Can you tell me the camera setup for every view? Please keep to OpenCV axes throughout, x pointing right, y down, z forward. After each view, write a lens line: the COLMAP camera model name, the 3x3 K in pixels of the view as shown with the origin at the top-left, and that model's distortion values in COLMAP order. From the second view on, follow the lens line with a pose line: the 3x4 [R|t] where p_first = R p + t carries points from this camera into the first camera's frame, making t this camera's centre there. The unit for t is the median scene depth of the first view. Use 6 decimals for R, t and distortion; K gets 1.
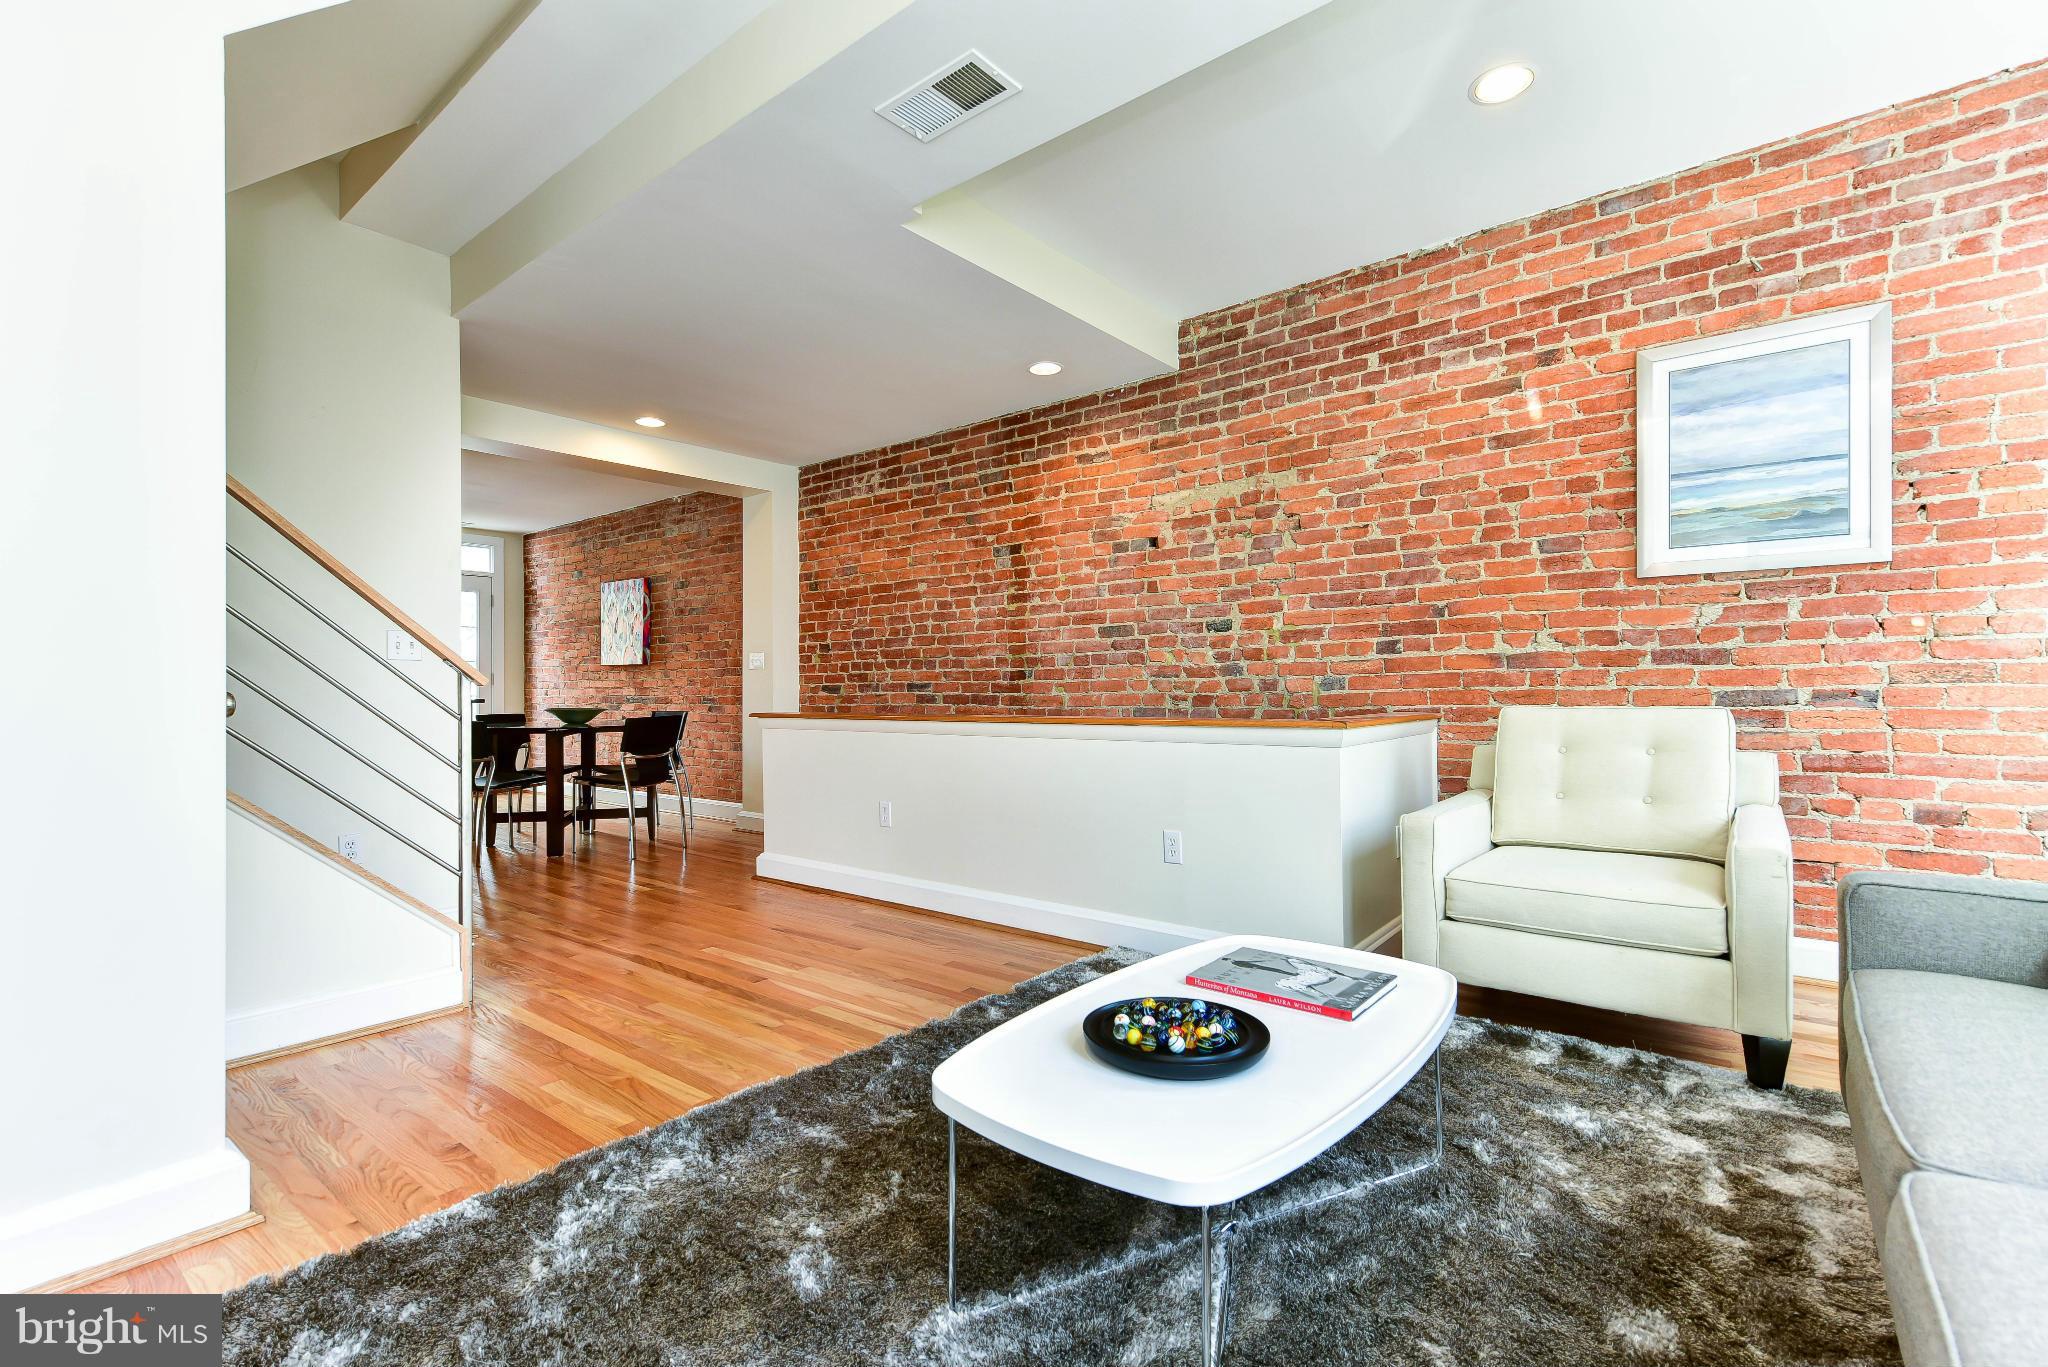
lens RADIAL K [[895.3, 0, 1030.3], [0, 895.3, 684.4], [0, 0, 1]] dist [0.000908, -0.000141]
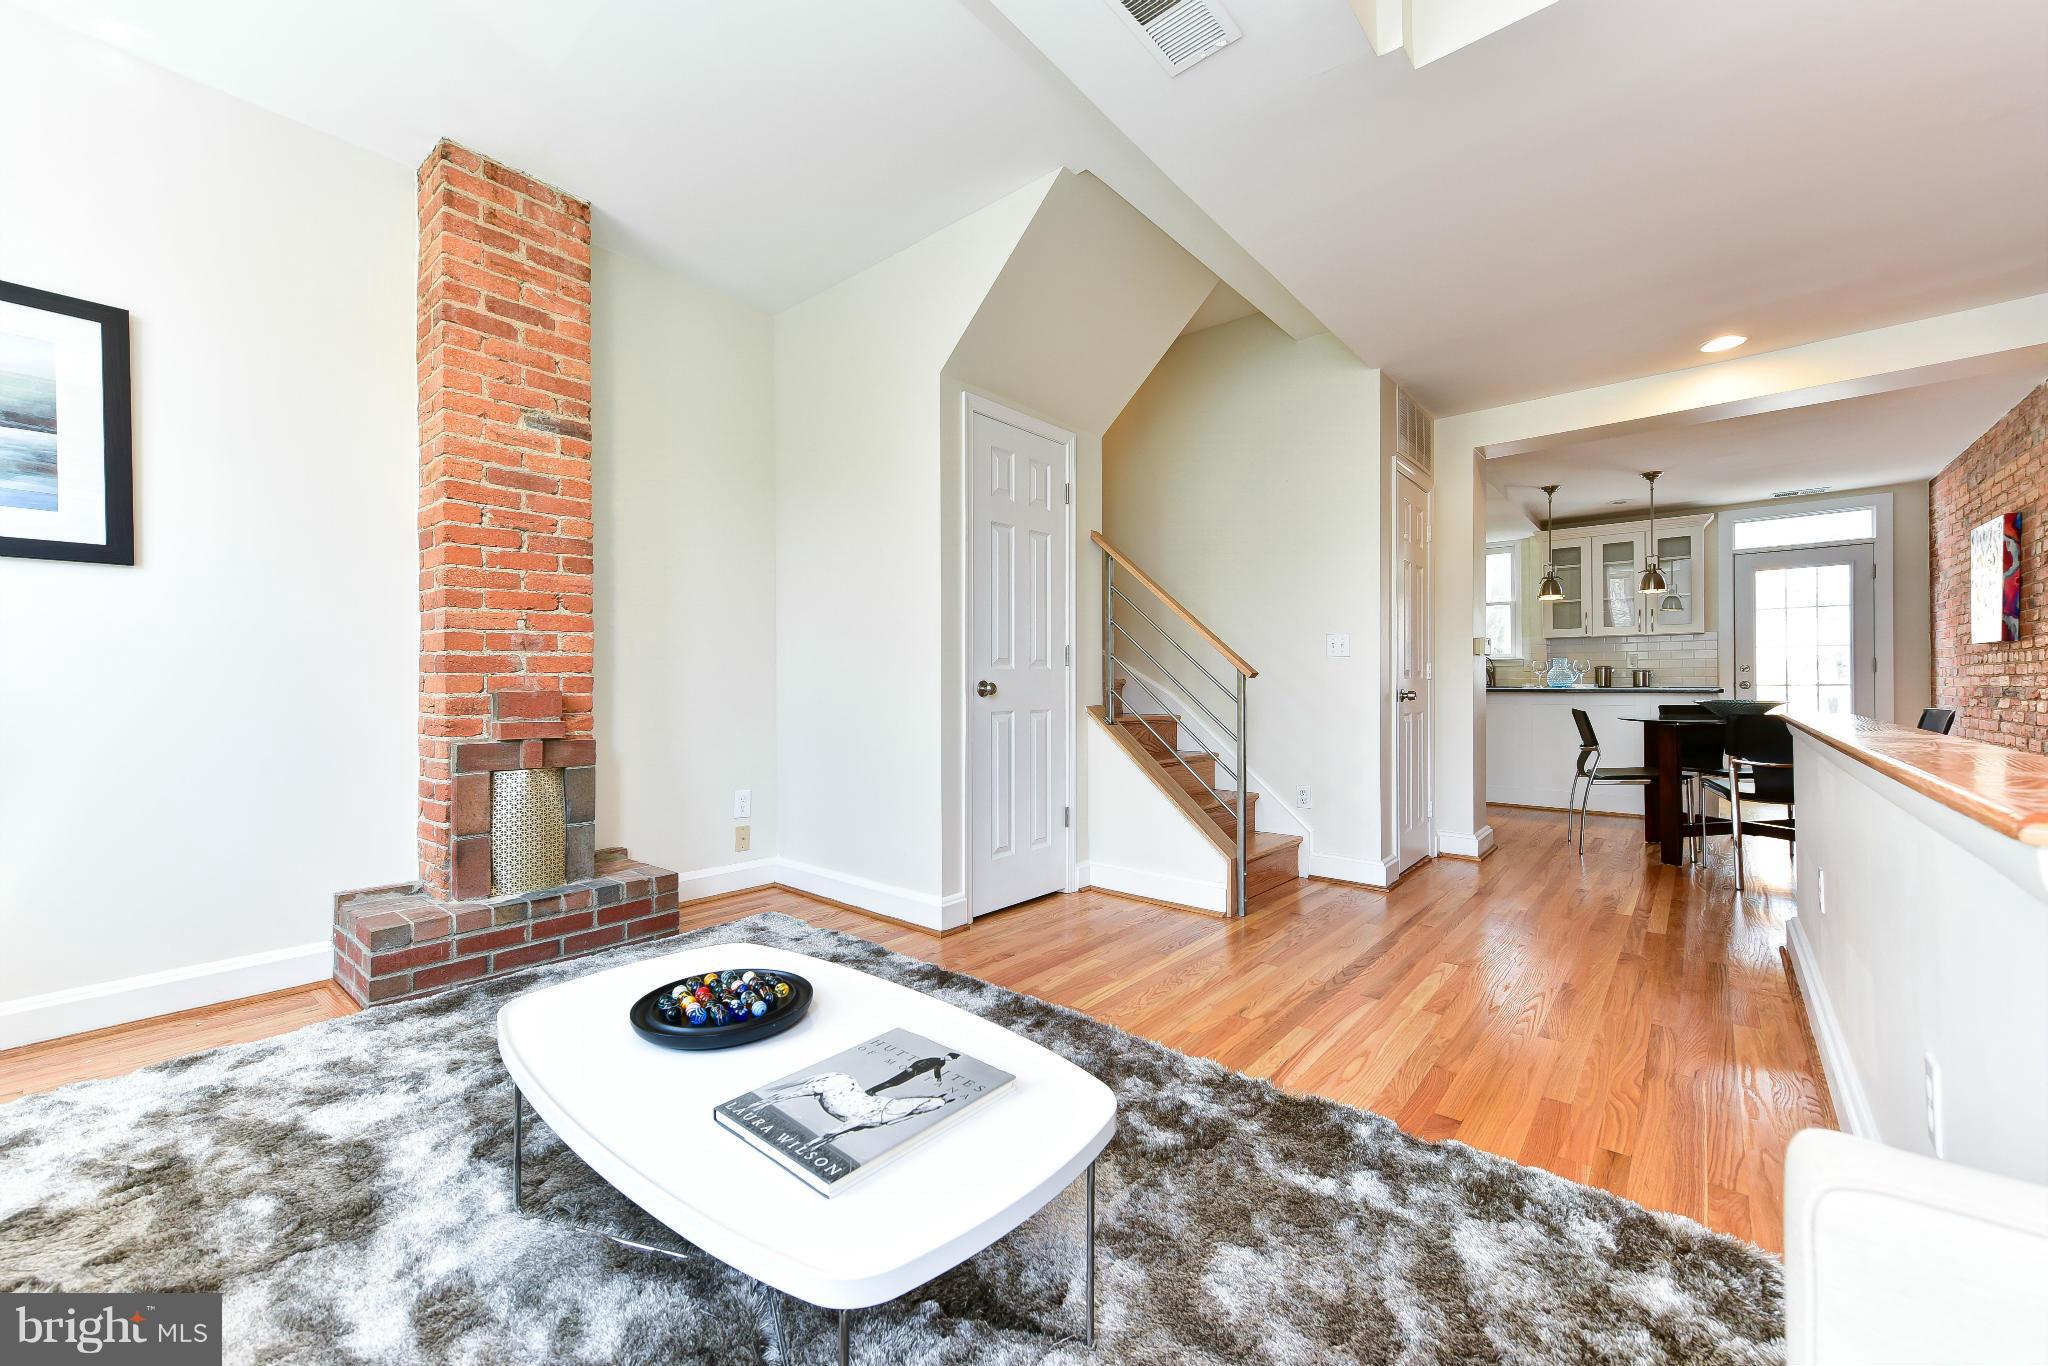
lens RADIAL K [[808.7, 0, 1016.8], [0, 808.7, 678.0], [0, 0, 1]] dist [0.000089, 0.000305]
pose [[-0.026166, 0.000683, -0.999657, 0.485118], [0.008310, 0.999965, 0.000465, -0.000435], [0.999623, -0.008295, -0.026171, 0.594004]]
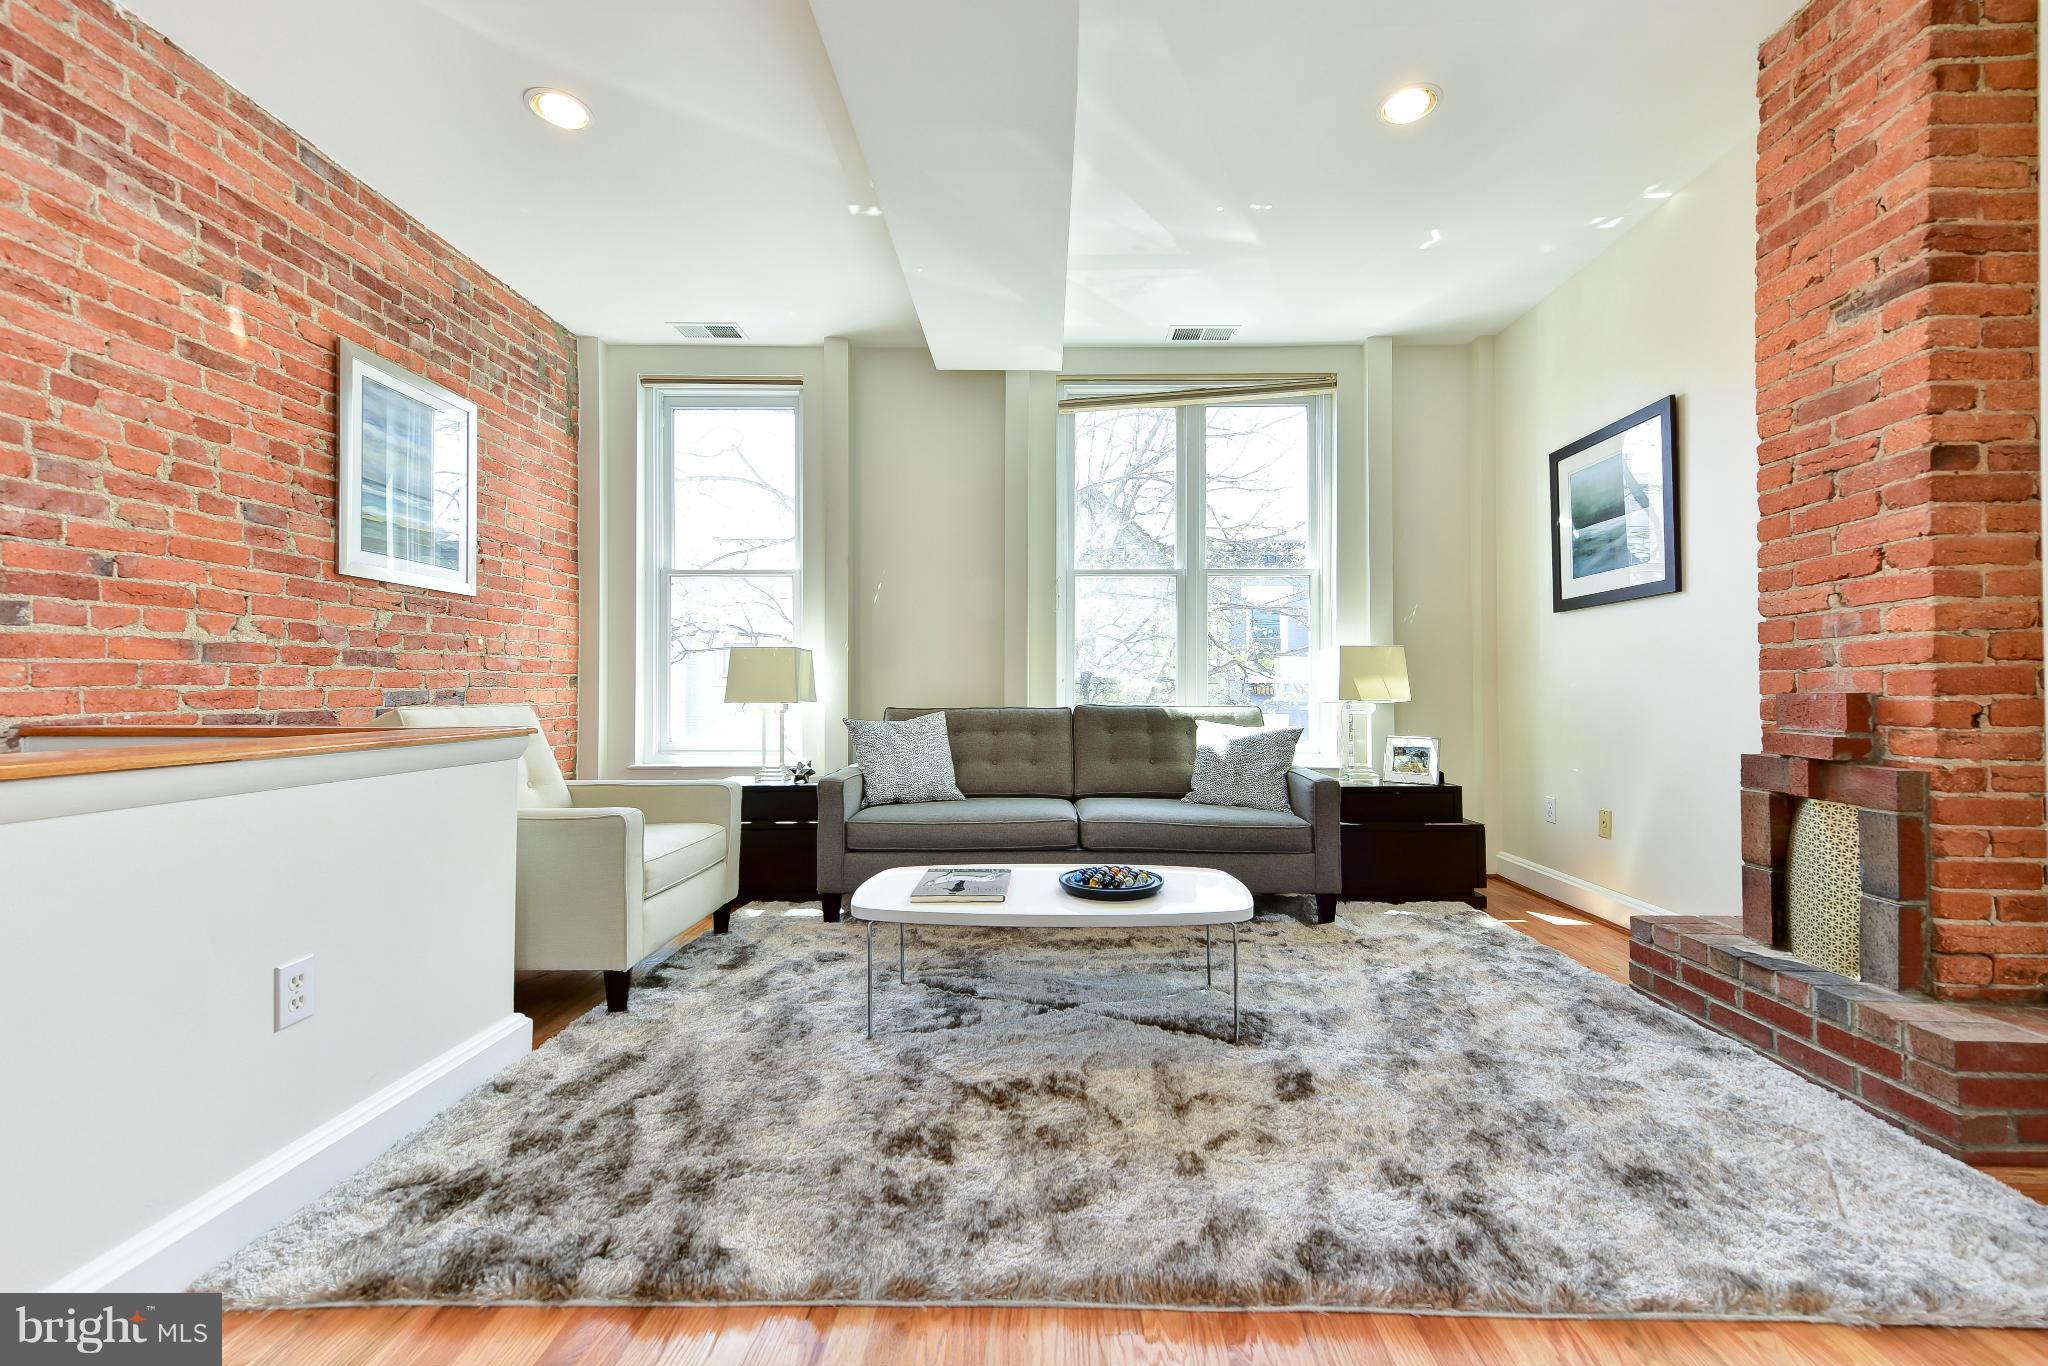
lens RADIAL K [[808.7, 0, 1038.9], [0, 808.7, 693.0], [0, 0, 1]] dist [0.000089, 0.000305]
pose [[-0.608328, 0.004479, 0.793673, -0.448366], [-0.000639, 0.999981, -0.006133, 0.013045], [-0.793685, -0.004238, -0.608314, 0.903606]]
